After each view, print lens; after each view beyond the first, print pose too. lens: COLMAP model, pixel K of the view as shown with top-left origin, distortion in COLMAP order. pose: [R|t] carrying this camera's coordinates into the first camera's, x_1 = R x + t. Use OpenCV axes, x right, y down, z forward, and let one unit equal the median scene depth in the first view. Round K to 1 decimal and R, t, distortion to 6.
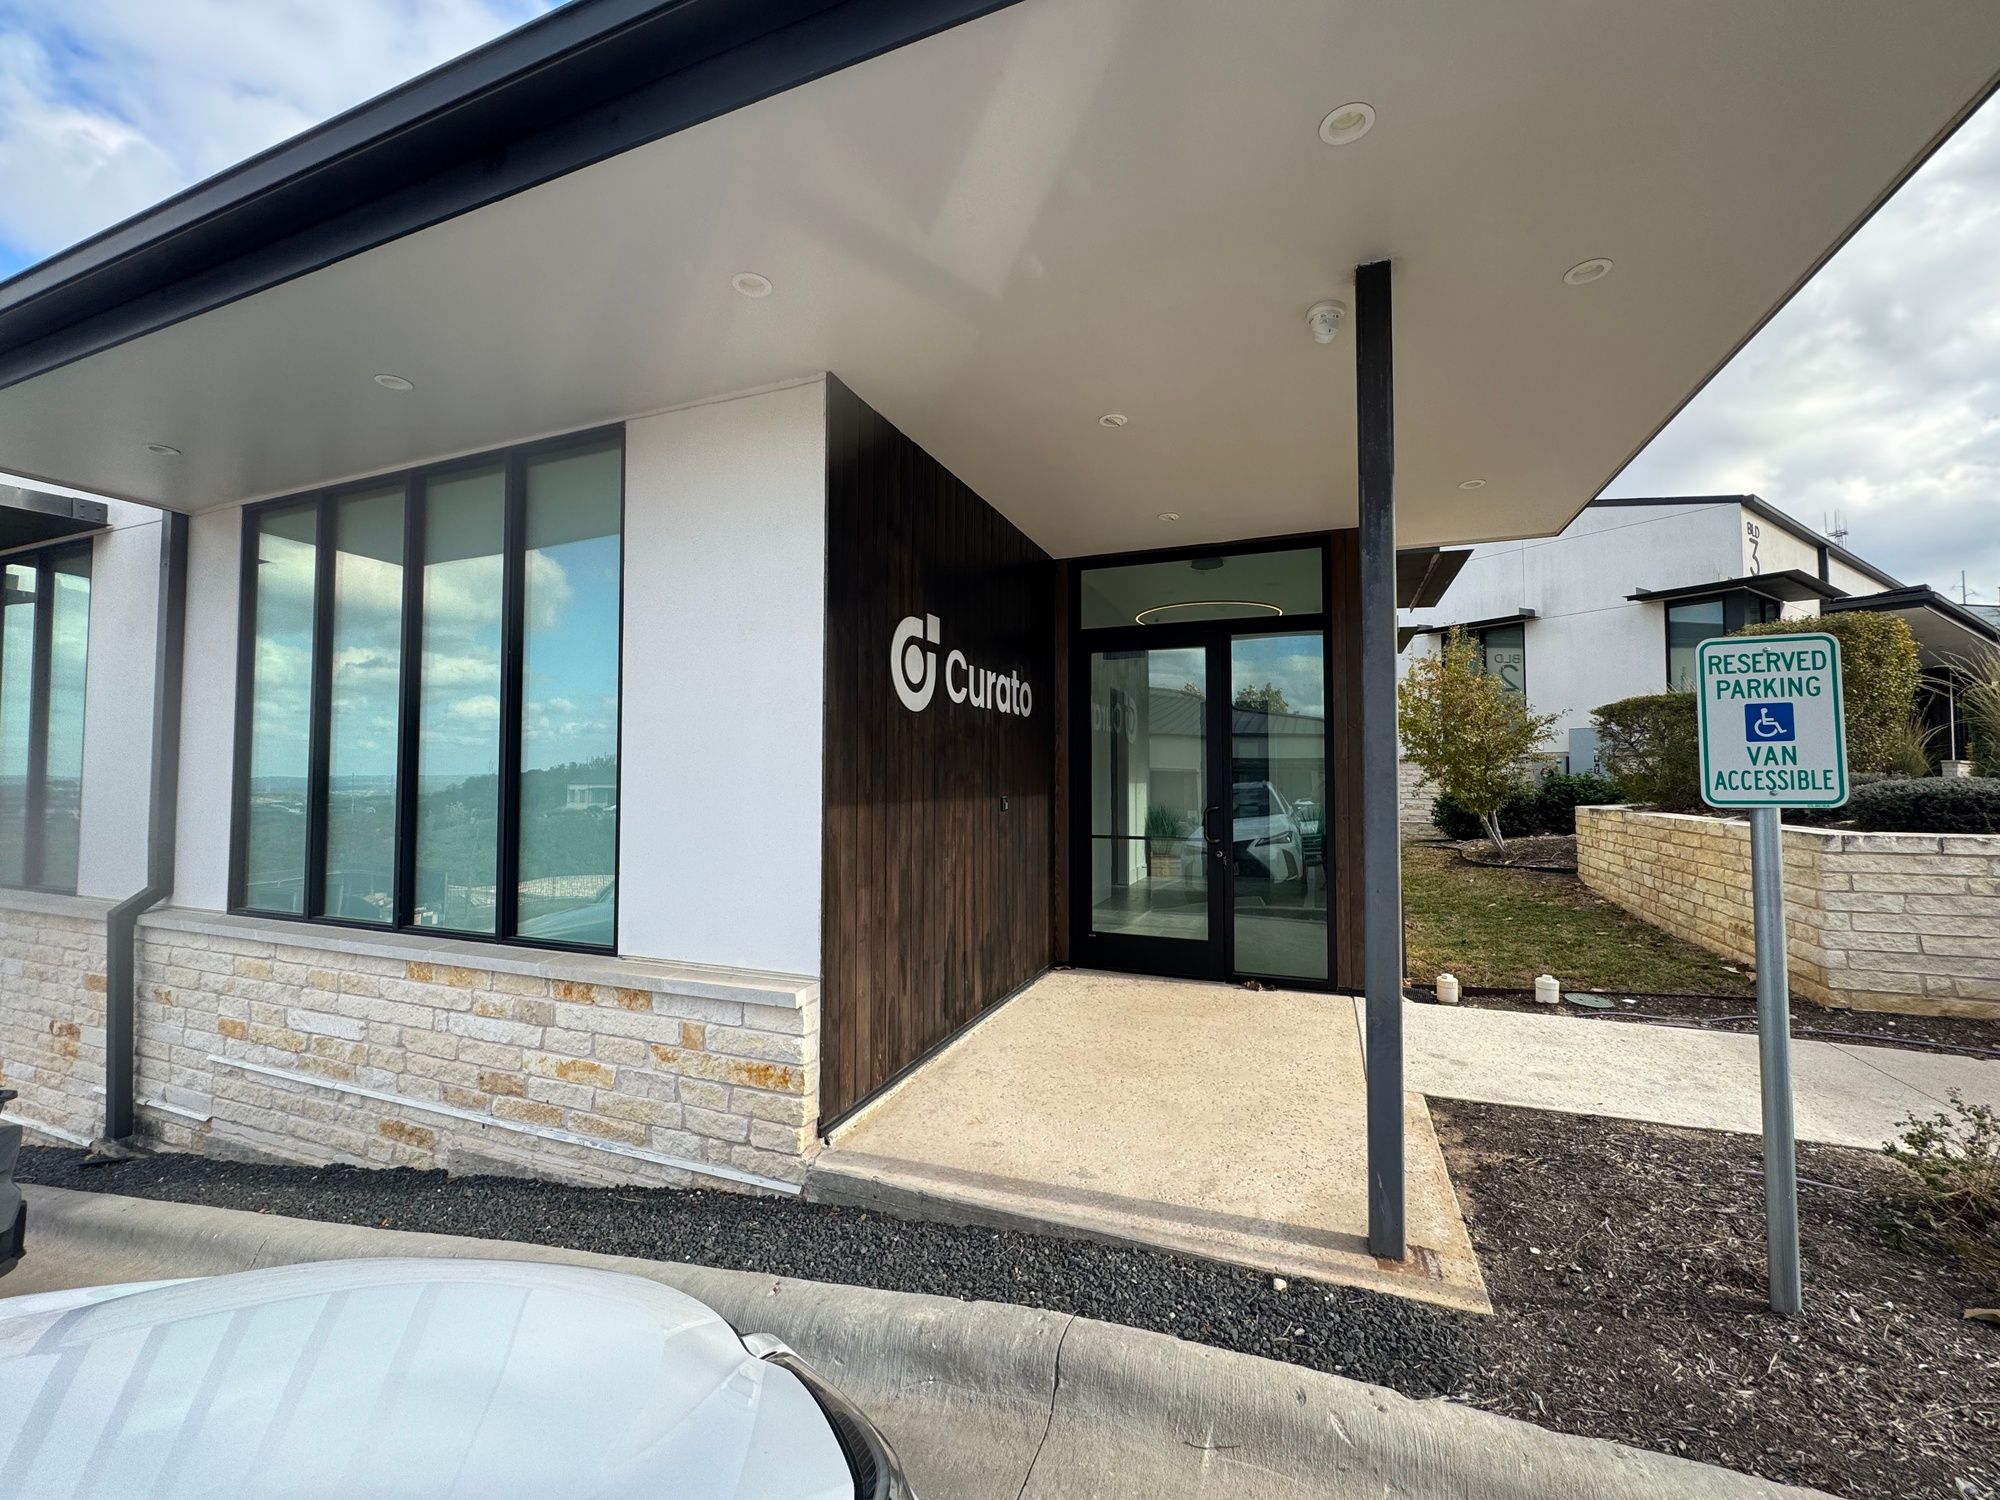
lens RADIAL K [[794.4, 0, 1010.6], [0, 794.4, 752.7], [0, 0, 1]] dist [-0.000145, -0.000177]
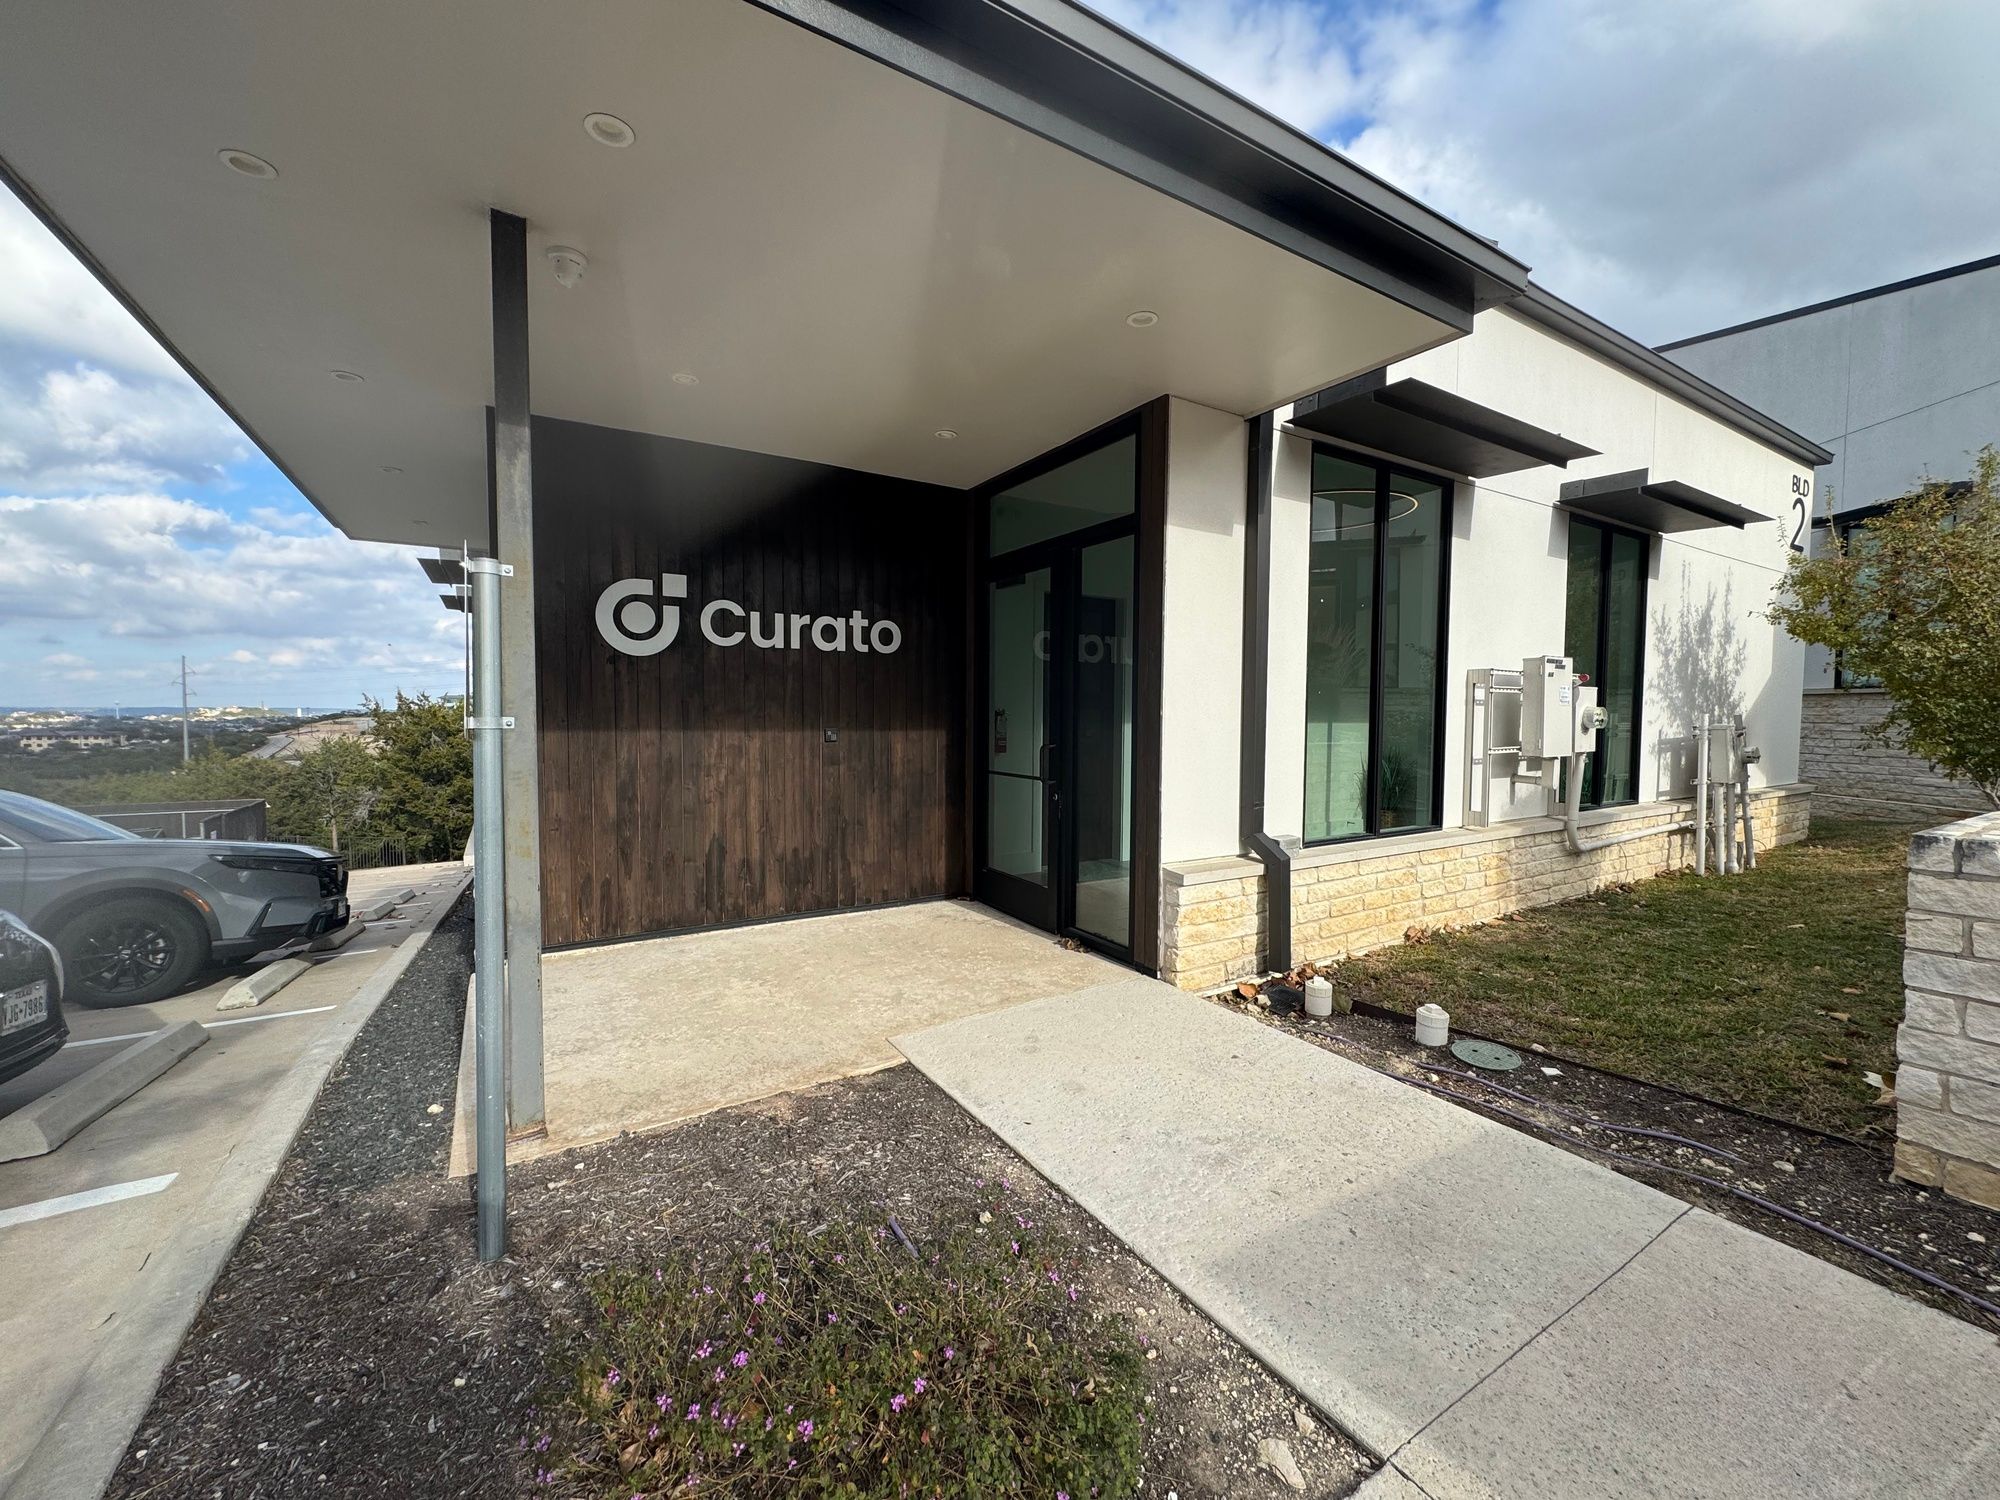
lens RADIAL K [[794.4, 0, 1009.1], [0, 794.4, 741.7], [0, 0, 1]] dist [-0.000145, -0.000177]
pose [[0.802367, 0.028624, -0.596144, 0.889938], [0.010170, 0.998049, 0.061609, 0.009502], [0.596744, -0.055496, 0.800510, 0.280474]]
